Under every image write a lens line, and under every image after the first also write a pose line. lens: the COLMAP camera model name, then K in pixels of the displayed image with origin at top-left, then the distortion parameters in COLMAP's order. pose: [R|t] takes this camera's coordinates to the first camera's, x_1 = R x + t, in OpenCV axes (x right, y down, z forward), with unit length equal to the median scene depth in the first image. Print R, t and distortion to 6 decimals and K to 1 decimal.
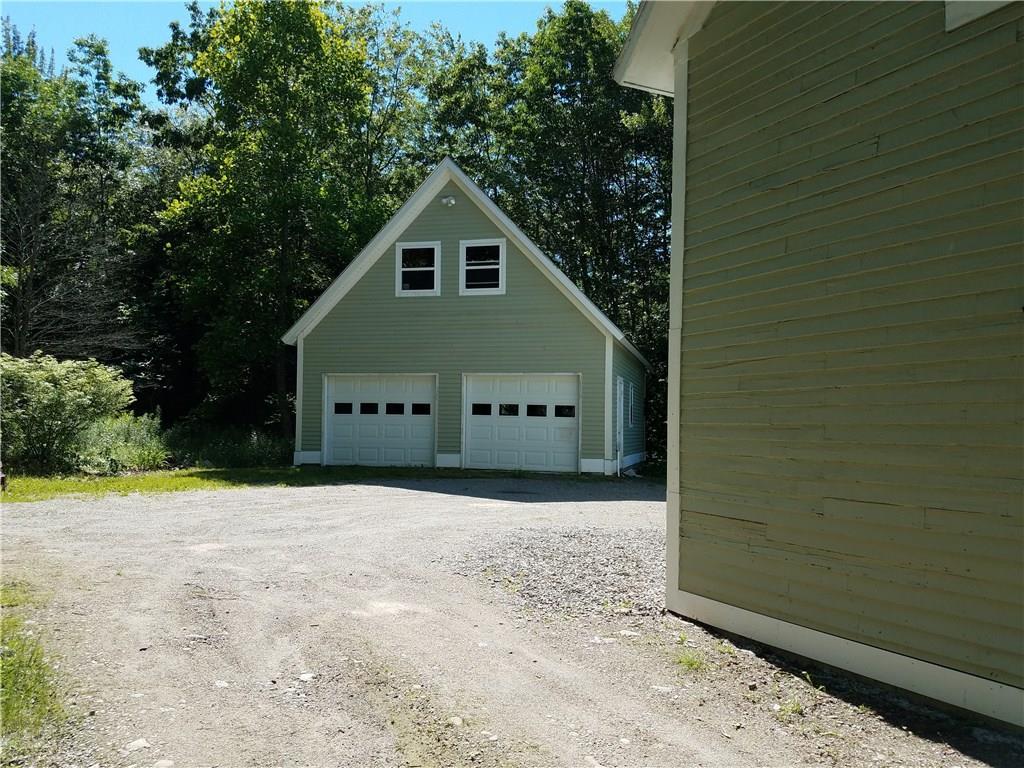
lens RADIAL K [[740.2, 0, 509.1], [0, 740.2, 395.6], [0, 0, 1]] dist [0.137895, -0.003180]
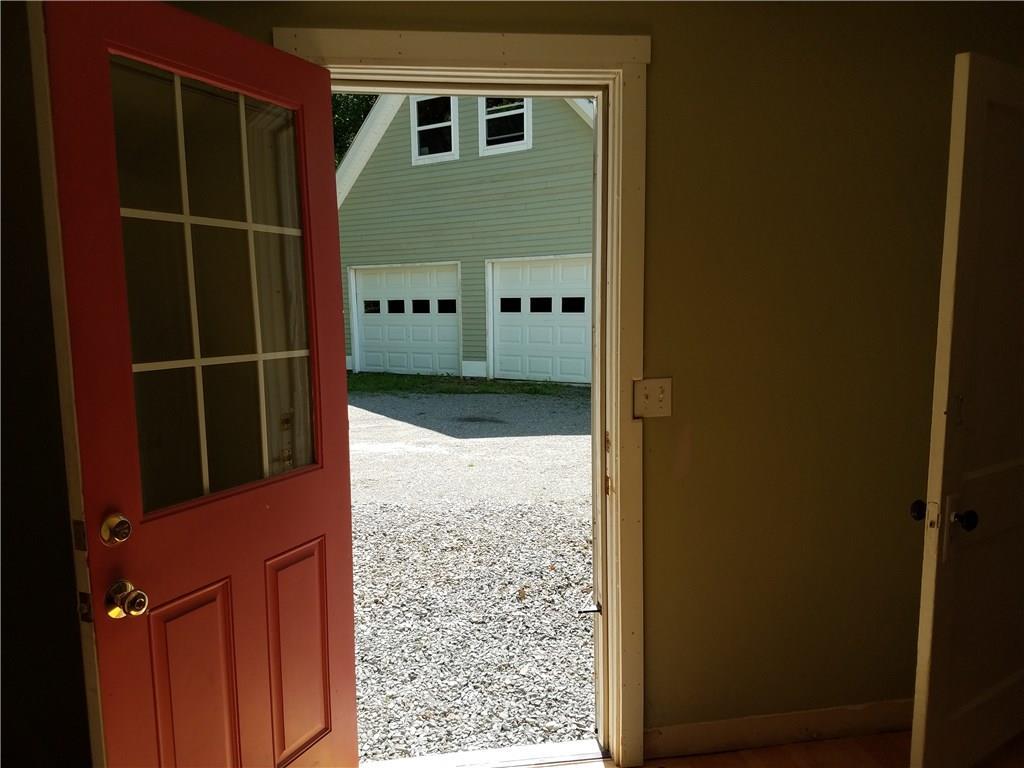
lens RADIAL K [[740.2, 0, 509.1], [0, 740.2, 395.6], [0, 0, 1]] dist [0.137895, -0.003180]
pose [[0.941507, 0.016006, -0.336614, 0.229547], [0.034703, 0.988956, 0.144088, -0.000001], [0.335202, -0.147342, 0.930553, 0.245097]]
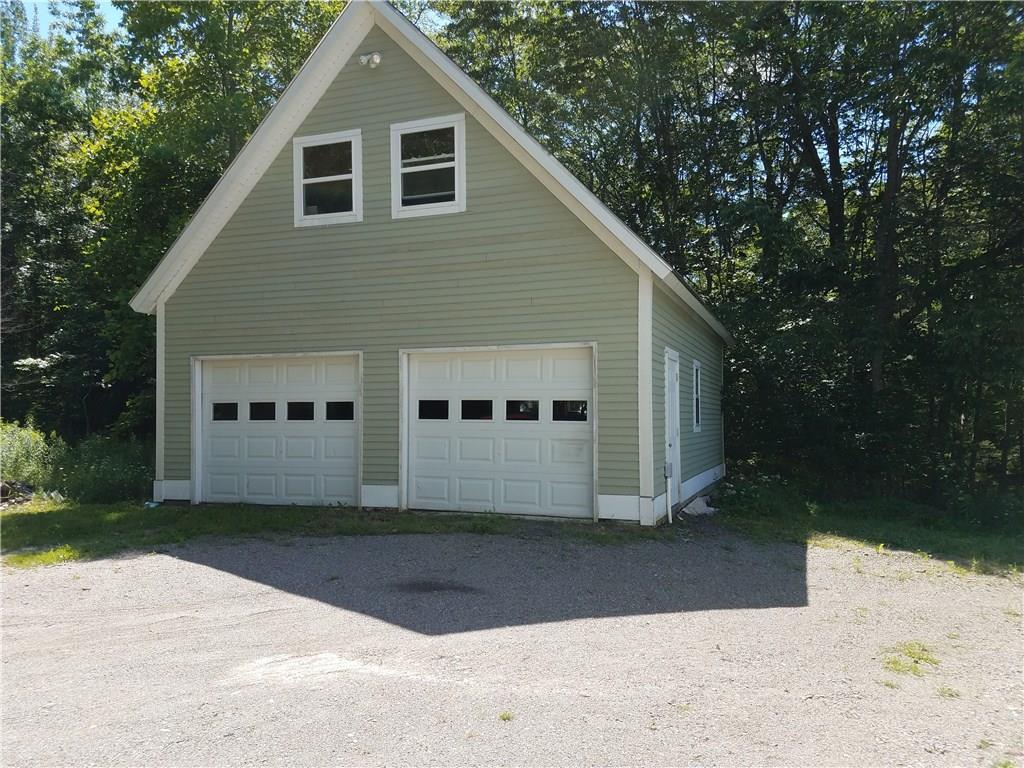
lens RADIAL K [[740.2, 0, 509.1], [0, 740.2, 395.6], [0, 0, 1]] dist [0.137895, -0.003180]
pose [[0.993541, -0.020302, -0.111644, 0.089985], [0.021407, 0.999733, 0.008708, 0.003453], [0.111438, -0.011041, 0.993710, 0.413532]]
